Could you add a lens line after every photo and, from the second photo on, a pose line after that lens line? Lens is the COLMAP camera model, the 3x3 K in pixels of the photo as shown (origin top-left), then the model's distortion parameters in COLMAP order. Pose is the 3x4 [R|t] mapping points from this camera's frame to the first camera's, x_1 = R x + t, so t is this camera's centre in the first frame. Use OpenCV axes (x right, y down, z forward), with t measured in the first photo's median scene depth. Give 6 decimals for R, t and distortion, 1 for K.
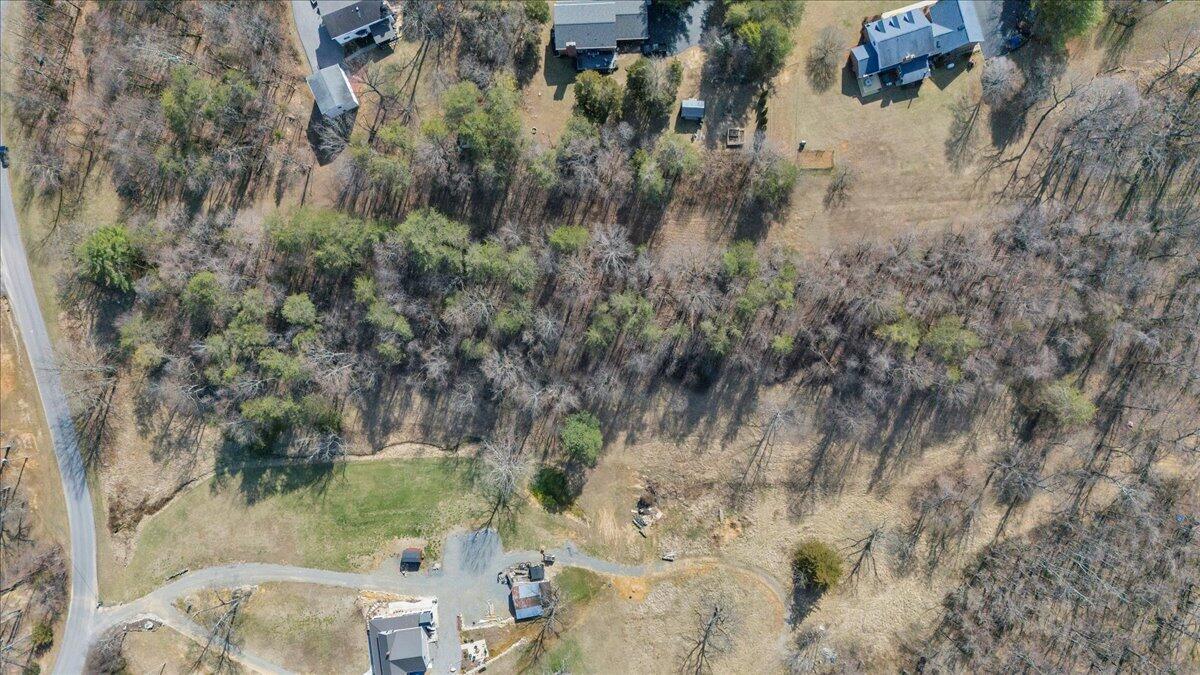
lens RADIAL K [[900.1, 0, 600.0], [0, 900.1, 337.5], [0, 0, 1]] dist [0.073948, -0.053779]
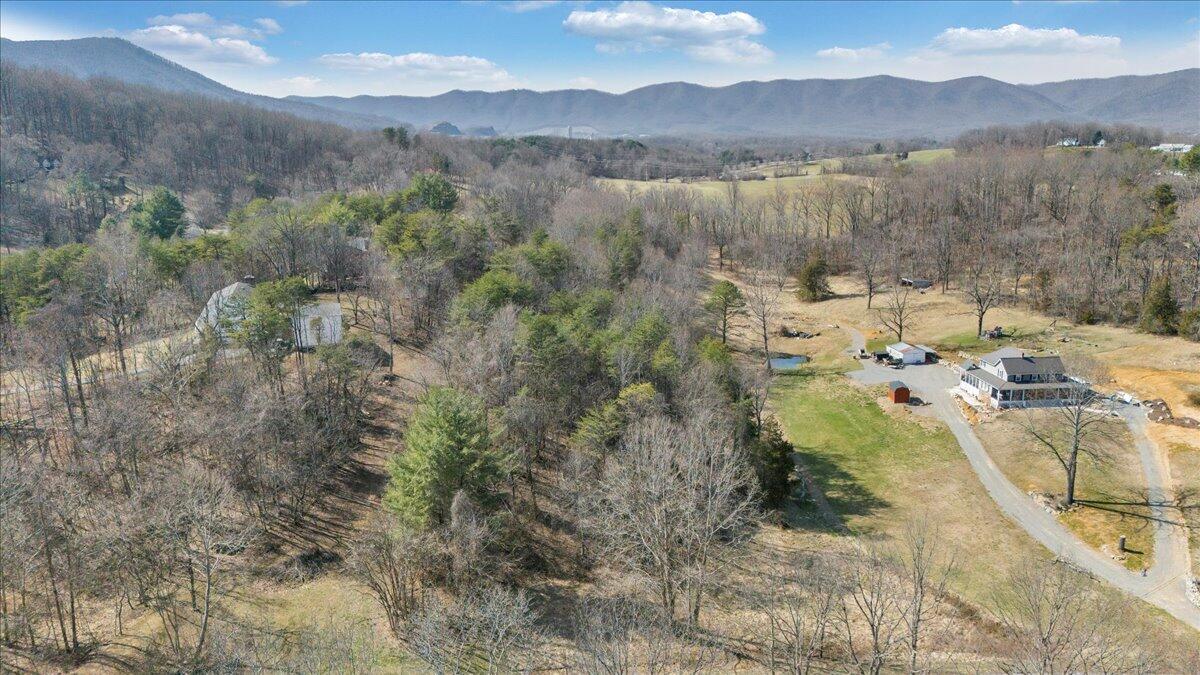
lens RADIAL K [[900.1, 0, 600.0], [0, 900.1, 337.5], [0, 0, 1]] dist [0.073948, -0.053779]
pose [[0.069514, -0.179192, 0.981355, -0.993569], [0.996831, -0.025660, -0.075296, 0.041604], [0.038674, 0.983479, 0.176840, 0.807738]]
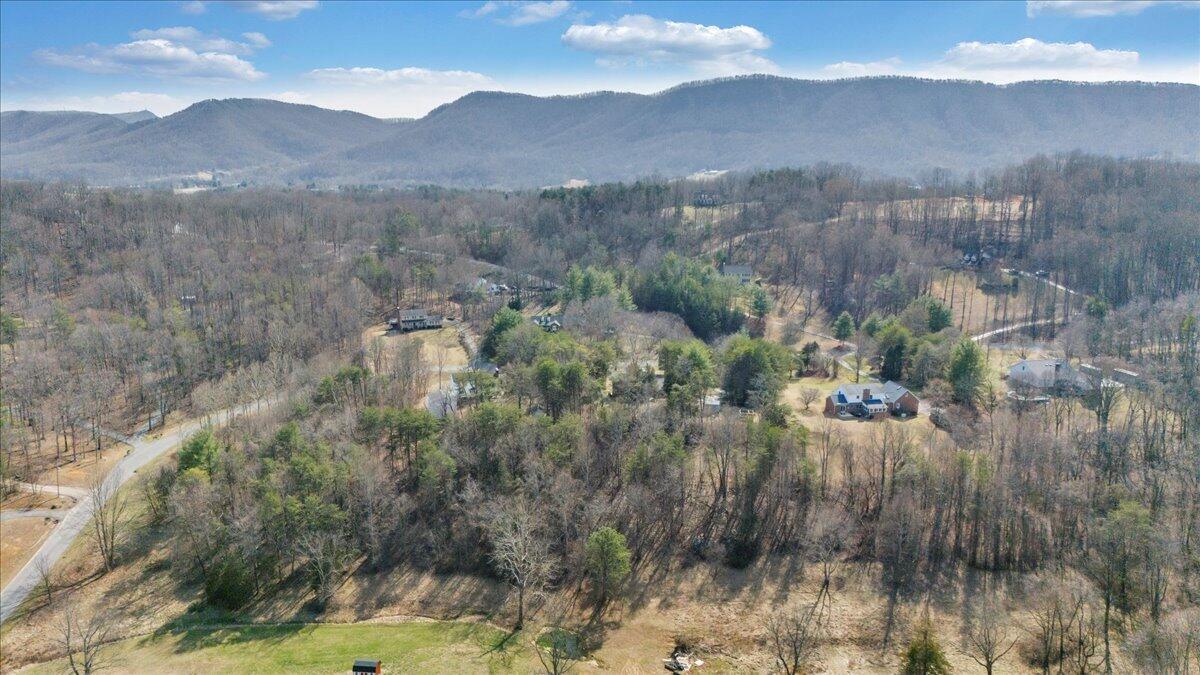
lens RADIAL K [[900.1, 0, 600.0], [0, 900.1, 337.5], [0, 0, 1]] dist [0.073948, -0.053779]
pose [[0.995407, 0.067623, -0.067766, 0.014797], [-0.080672, 0.211358, -0.974074, 0.899605], [-0.051547, 0.975067, 0.215842, 0.564863]]
